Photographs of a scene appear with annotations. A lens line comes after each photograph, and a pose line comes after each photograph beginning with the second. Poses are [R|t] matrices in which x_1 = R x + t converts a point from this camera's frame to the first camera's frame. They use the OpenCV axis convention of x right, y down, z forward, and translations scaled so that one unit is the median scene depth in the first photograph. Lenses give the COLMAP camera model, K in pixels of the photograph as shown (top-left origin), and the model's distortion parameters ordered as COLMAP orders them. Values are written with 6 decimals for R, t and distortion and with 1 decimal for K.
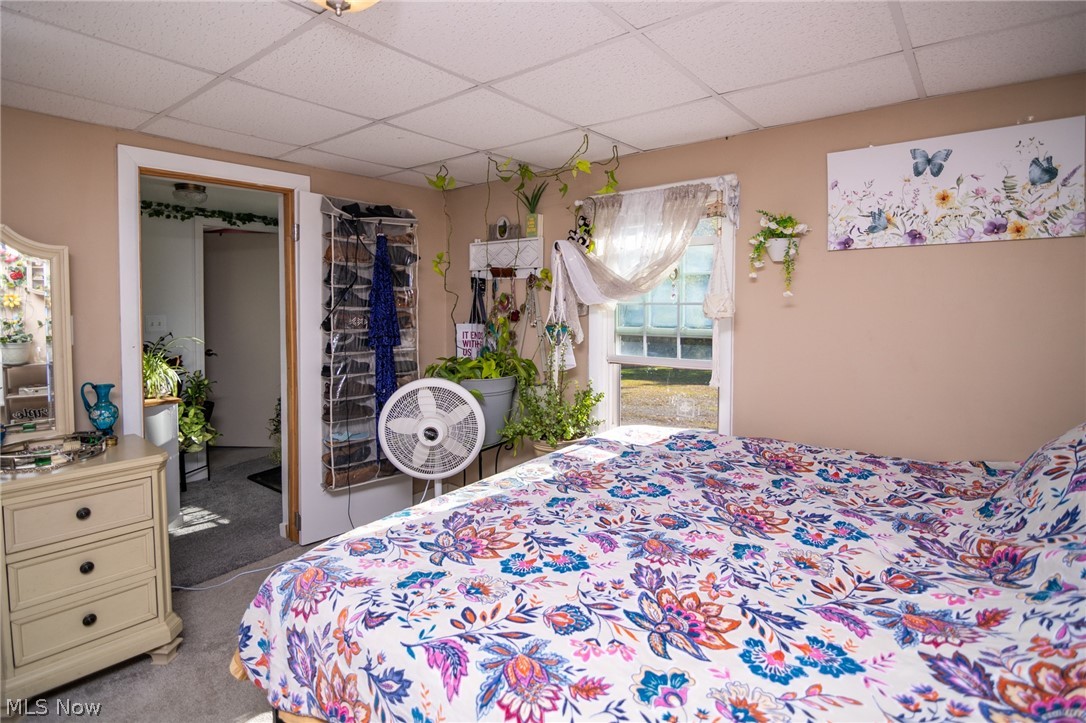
lens RADIAL K [[558.8, 0, 553.6], [0, 558.8, 314.7], [0, 0, 1]] dist [-0.008246, -0.010076]
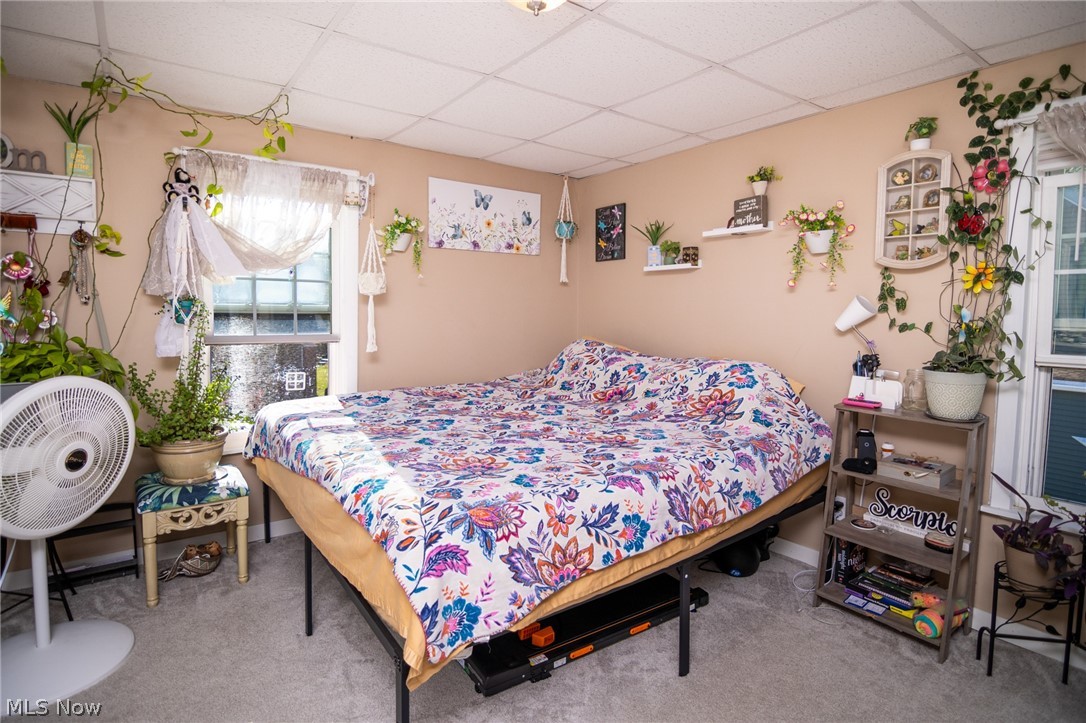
lens RADIAL K [[558.8, 0, 548.8], [0, 558.8, 338.3], [0, 0, 1]] dist [-0.008246, -0.010076]
pose [[0.270235, -0.048571, 0.961569, -0.931045], [0.002315, 0.998757, 0.049799, 0.053009], [-0.962792, -0.011232, 0.270011, 0.388080]]
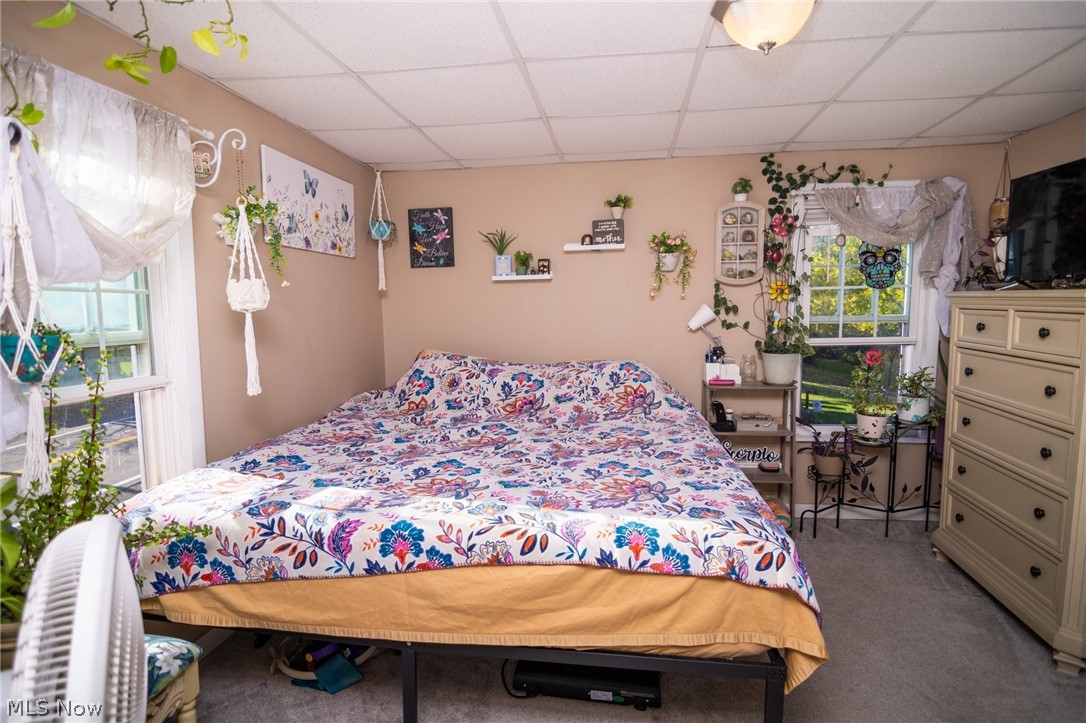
lens RADIAL K [[558.8, 0, 549.4], [0, 558.8, 365.7], [0, 0, 1]] dist [-0.008246, -0.010076]
pose [[-0.504038, -0.078711, 0.860087, -0.776821], [0.027504, 0.993871, 0.107072, 0.015572], [-0.863243, 0.077624, -0.498784, 1.277270]]
